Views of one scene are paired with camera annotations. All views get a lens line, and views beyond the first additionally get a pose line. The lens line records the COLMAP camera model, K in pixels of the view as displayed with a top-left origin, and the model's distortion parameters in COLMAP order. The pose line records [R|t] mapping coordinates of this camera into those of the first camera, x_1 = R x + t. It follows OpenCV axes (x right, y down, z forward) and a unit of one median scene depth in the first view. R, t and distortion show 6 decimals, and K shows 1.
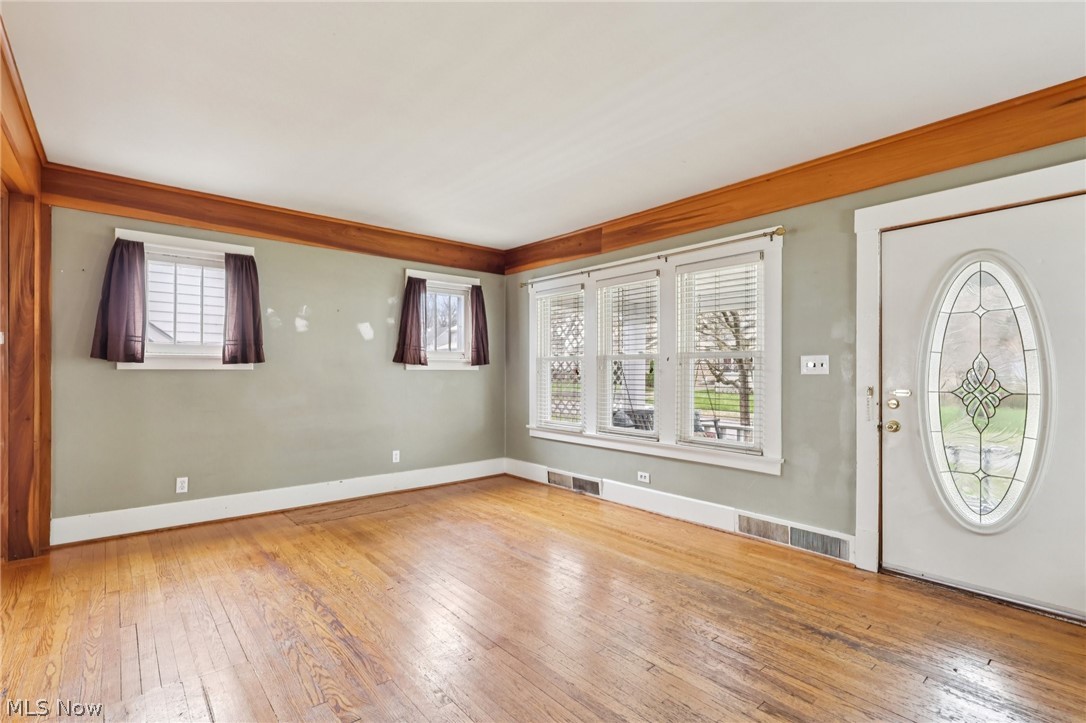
lens RADIAL K [[507.0, 0, 542.7], [0, 507.0, 371.7], [0, 0, 1]] dist [-0.002053, 0.001989]
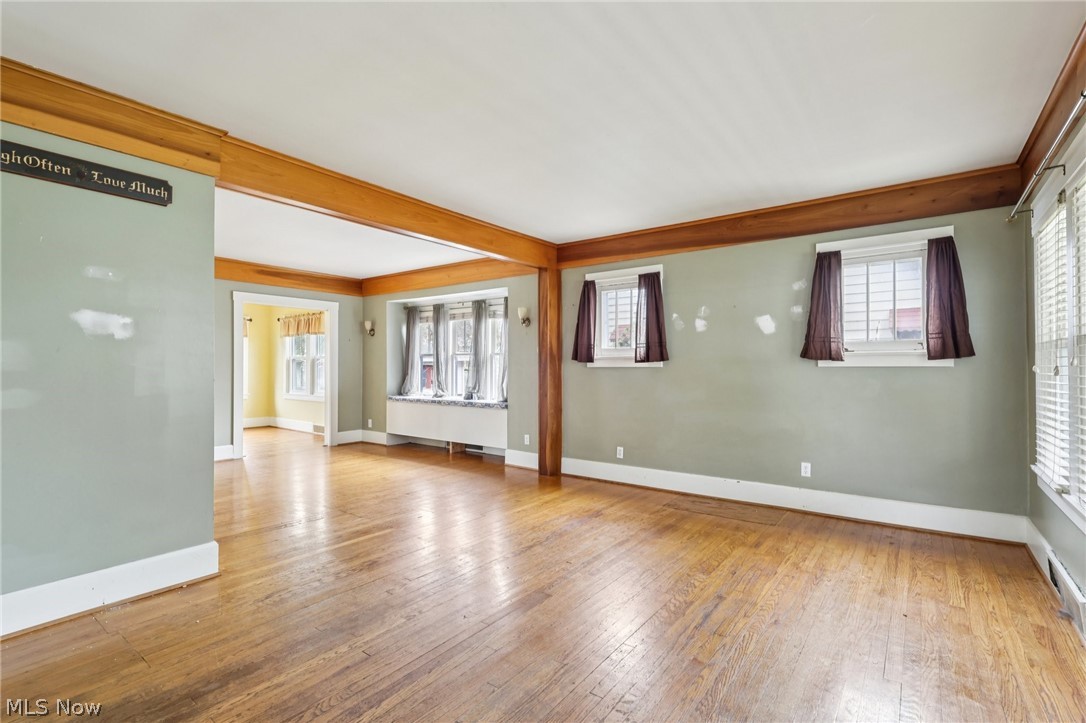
lens RADIAL K [[507.0, 0, 537.0], [0, 507.0, 362.8], [0, 0, 1]] dist [-0.002053, 0.001989]
pose [[0.209062, -0.010260, -0.977849, 0.499933], [-0.000237, 0.999944, -0.010543, -0.001106], [0.977902, 0.002436, 0.209048, 0.439815]]
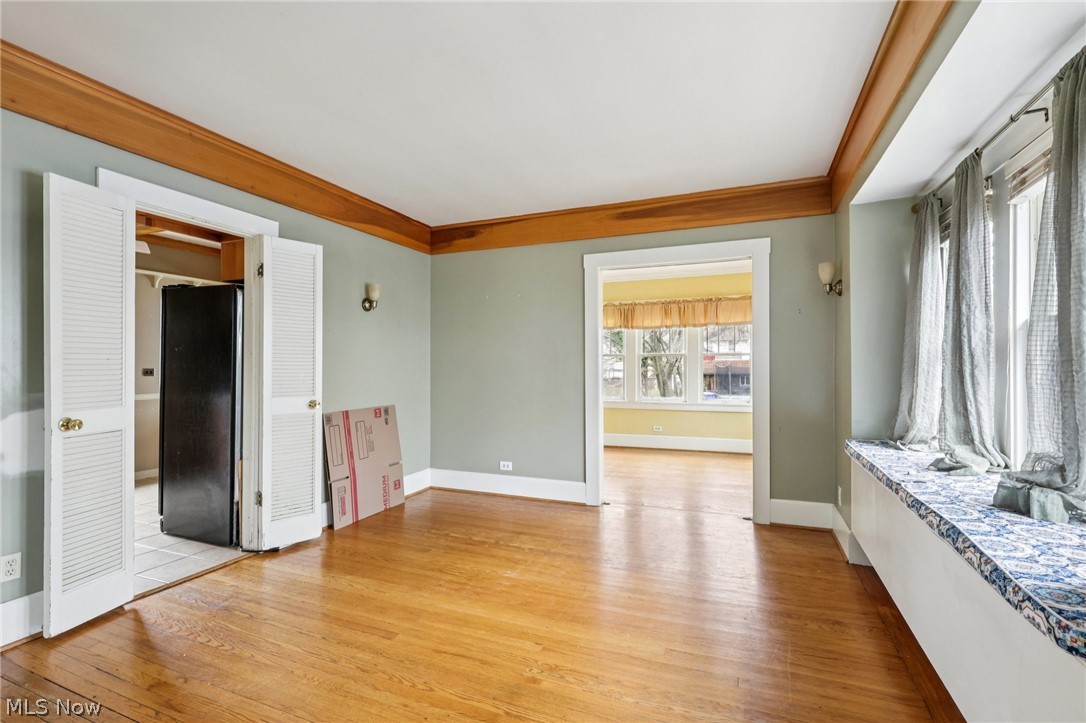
lens RADIAL K [[507.0, 0, 532.0], [0, 507.0, 363.7], [0, 0, 1]] dist [-0.002053, 0.001989]
pose [[-0.900231, -0.004636, -0.435388, -0.623767], [-0.001817, 0.999975, -0.006890, -0.004269], [0.435409, -0.005411, -0.900217, 0.741053]]
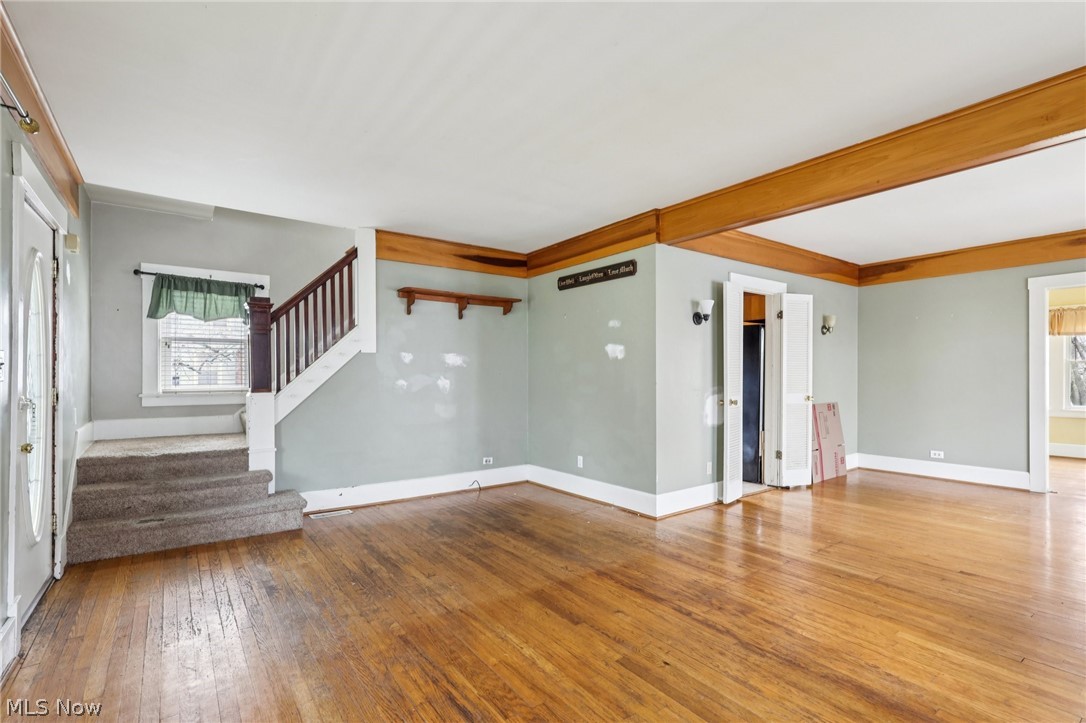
lens RADIAL K [[507.0, 0, 540.1], [0, 507.0, 376.6], [0, 0, 1]] dist [-0.002053, 0.001989]
pose [[-0.996208, -0.001592, 0.086985, -0.119720], [-0.001182, 0.999988, 0.004766, -0.003418], [-0.086992, 0.004645, -0.996198, 1.159962]]
